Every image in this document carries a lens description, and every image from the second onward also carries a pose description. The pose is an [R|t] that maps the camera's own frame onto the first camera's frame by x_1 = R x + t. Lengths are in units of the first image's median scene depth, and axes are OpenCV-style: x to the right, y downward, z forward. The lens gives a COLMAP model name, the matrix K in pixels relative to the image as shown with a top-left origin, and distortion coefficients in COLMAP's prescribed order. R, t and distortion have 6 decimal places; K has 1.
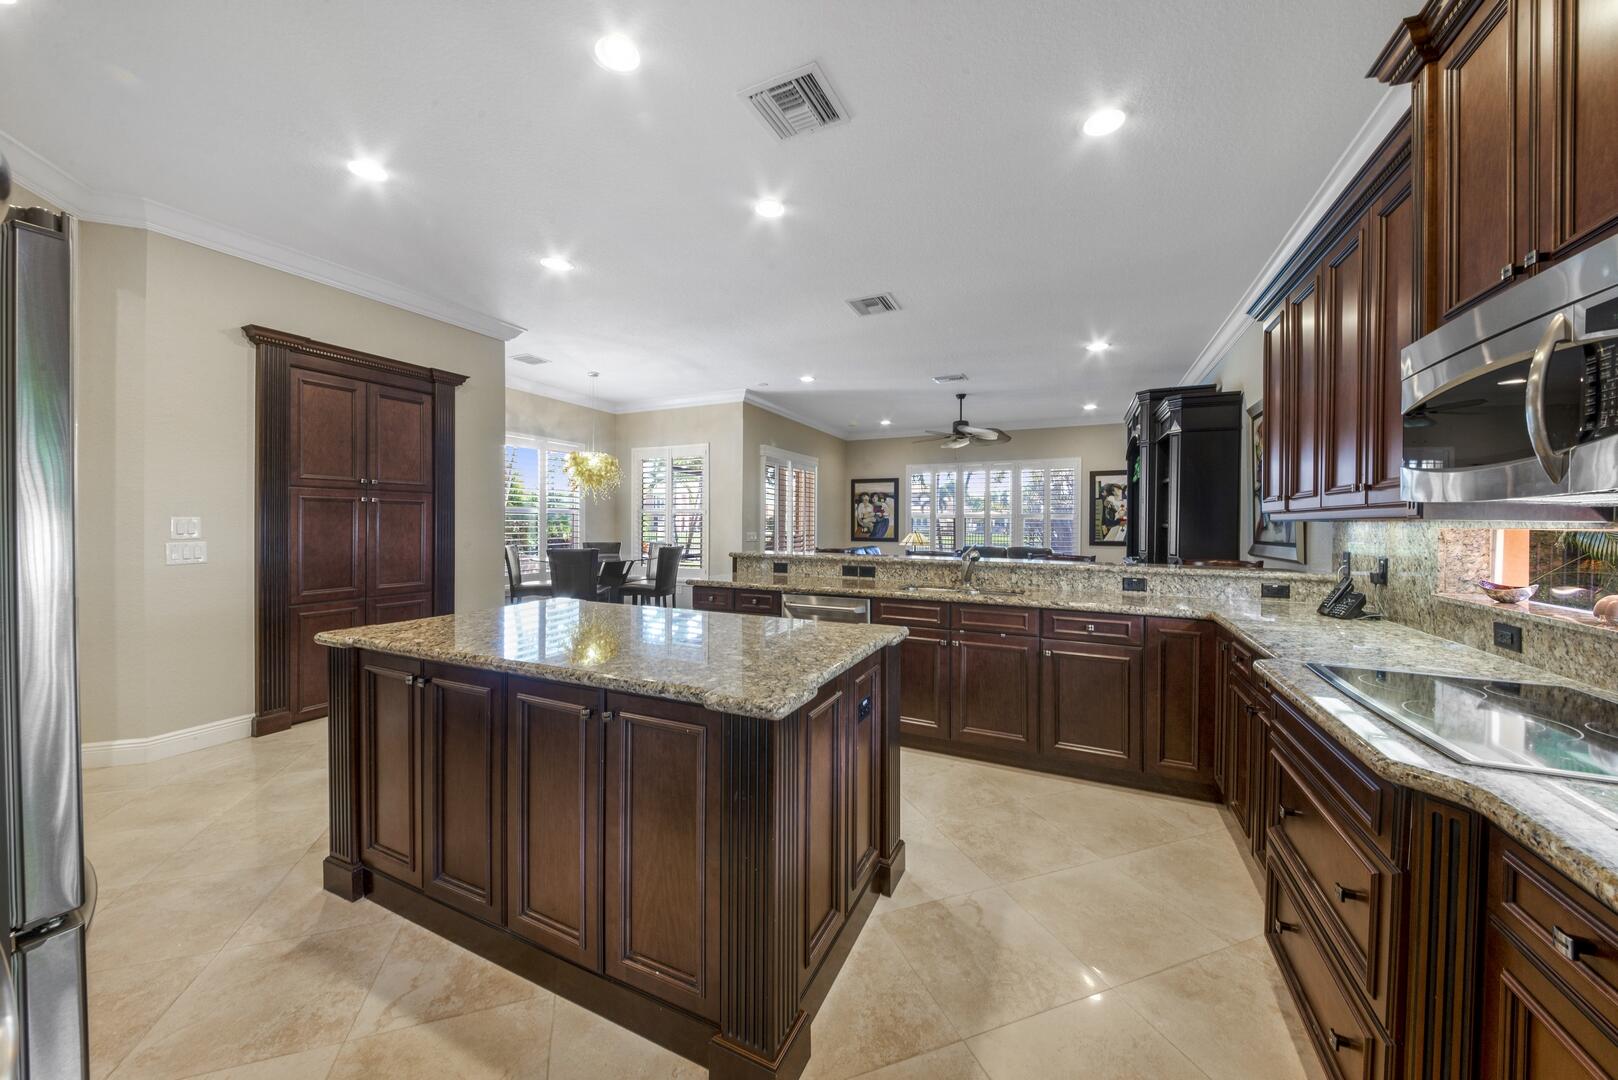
lens RADIAL K [[573.4, 0, 803.2], [0, 573.4, 534.4], [0, 0, 1]] dist [0.002324, -0.005005]
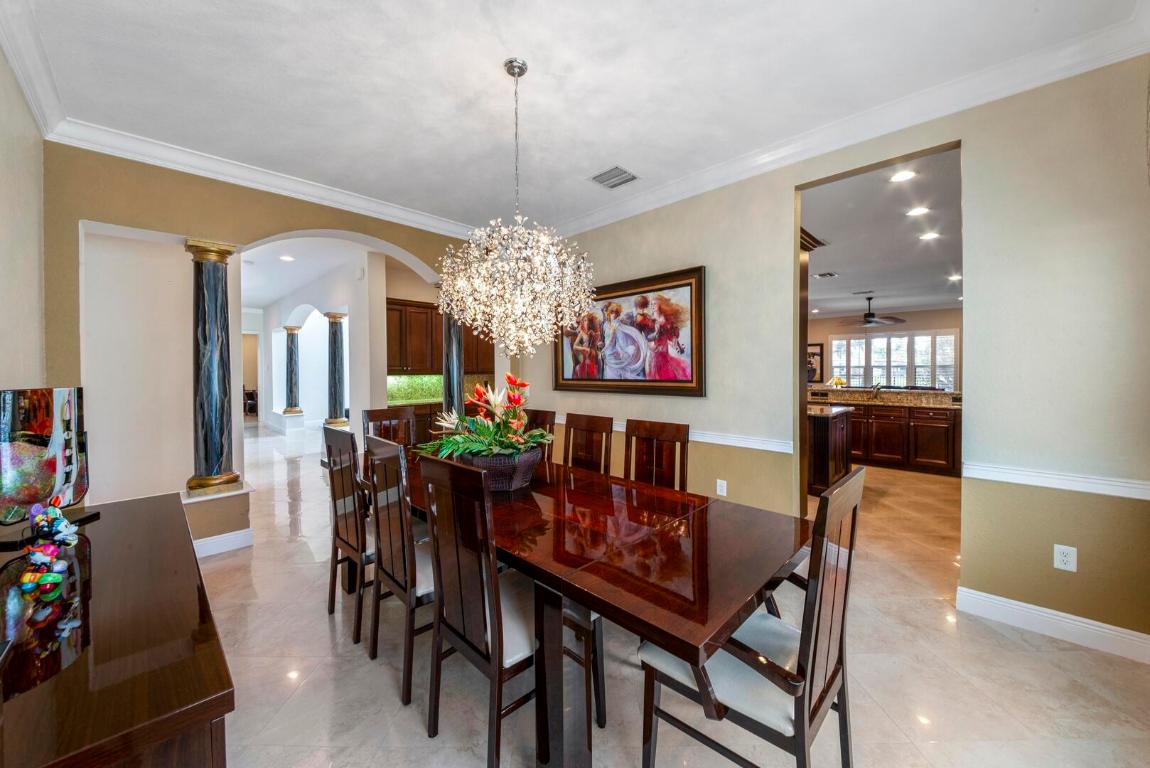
lens RADIAL K [[420.3, 0, 574.0], [0, 420.3, 377.4], [0, 0, 1]] dist [-0.010275, -0.001134]
pose [[0.943596, 0.002244, -0.331092, -0.144975], [-0.002727, 0.999996, -0.000995, 0.000881], [0.331089, 0.001841, 0.943598, -0.475646]]
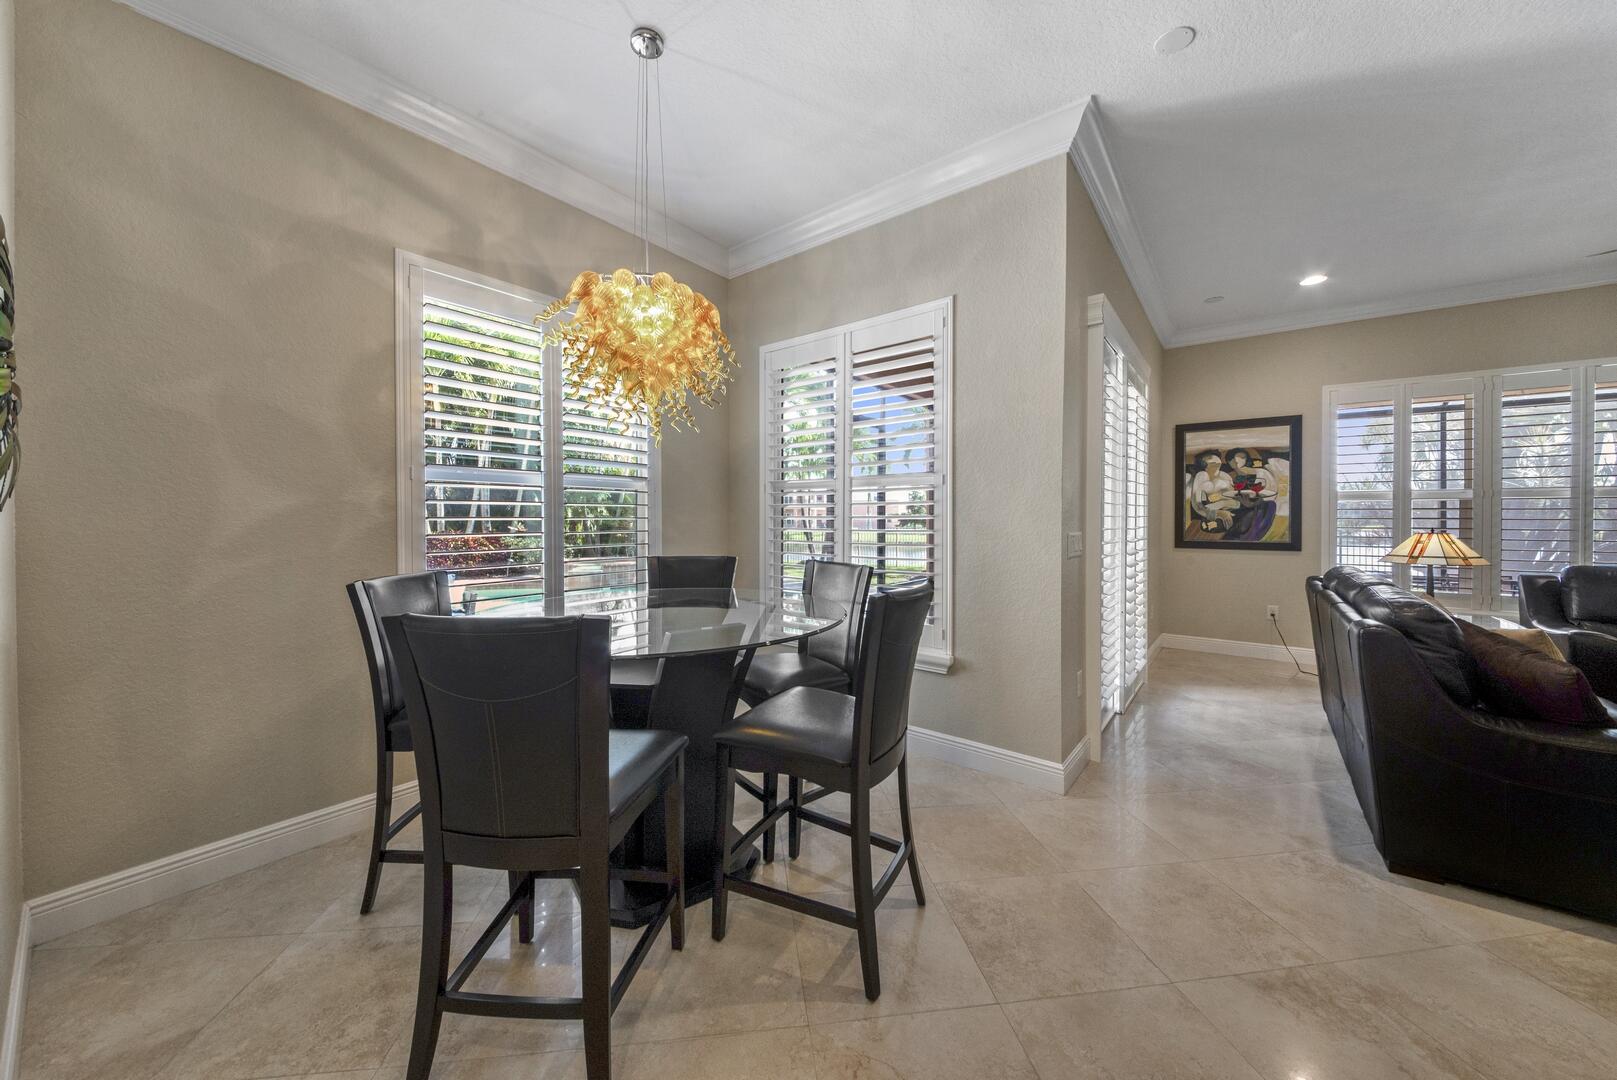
lens RADIAL K [[573.0, 0, 792.1], [0, 573.0, 517.3], [0, 0, 1]] dist [0.002324, -0.005005]
pose [[0.972312, -0.000562, -0.233684, -0.180507], [-0.004129, 0.999800, -0.019585, -0.004756], [0.233648, 0.020008, 0.972115, 0.608591]]
